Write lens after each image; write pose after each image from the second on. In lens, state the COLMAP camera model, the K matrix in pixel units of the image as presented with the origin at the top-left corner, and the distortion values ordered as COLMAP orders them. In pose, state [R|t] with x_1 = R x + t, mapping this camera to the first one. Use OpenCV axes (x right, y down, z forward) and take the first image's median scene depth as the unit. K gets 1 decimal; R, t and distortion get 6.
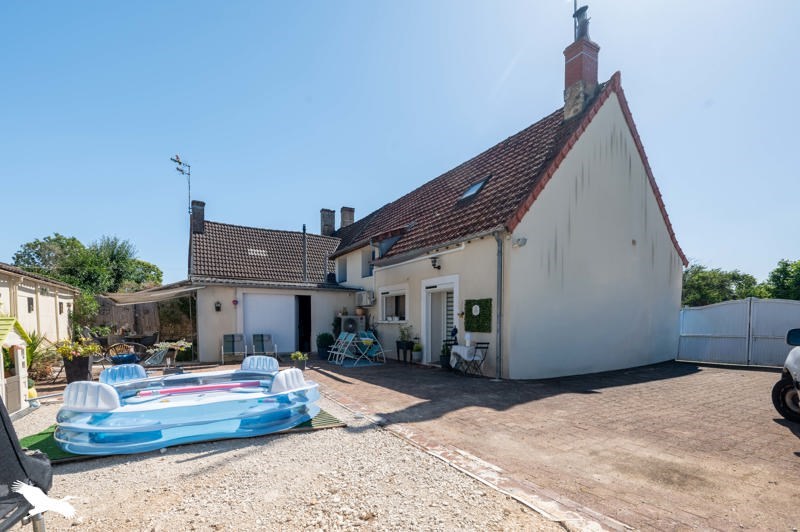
lens RADIAL K [[323.6, 0, 403.8], [0, 323.6, 267.8], [0, 0, 1]] dist [-0.011165, -0.000068]
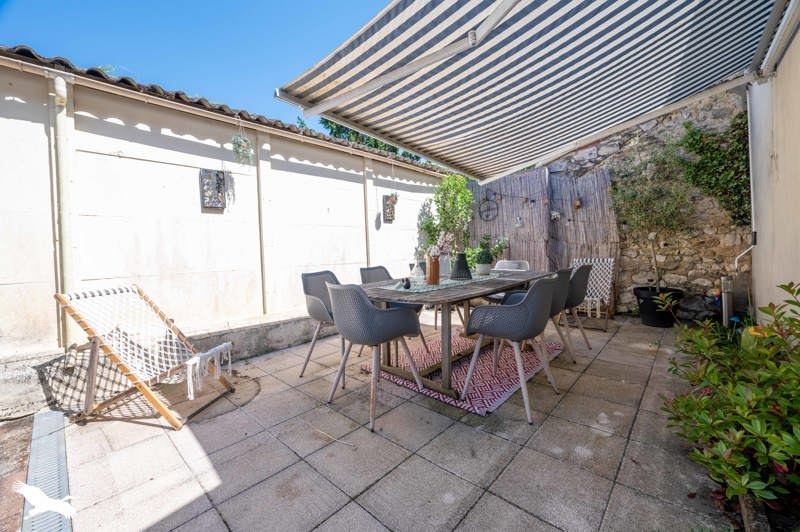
lens RADIAL K [[323.6, 0, 403.8], [0, 323.6, 267.8], [0, 0, 1]] dist [-0.011165, -0.000068]
pose [[0.231845, 0.050348, -0.971449, -0.576989], [0.190817, 0.976903, 0.096171, 0.153198], [0.953854, -0.207666, 0.216883, 0.829254]]
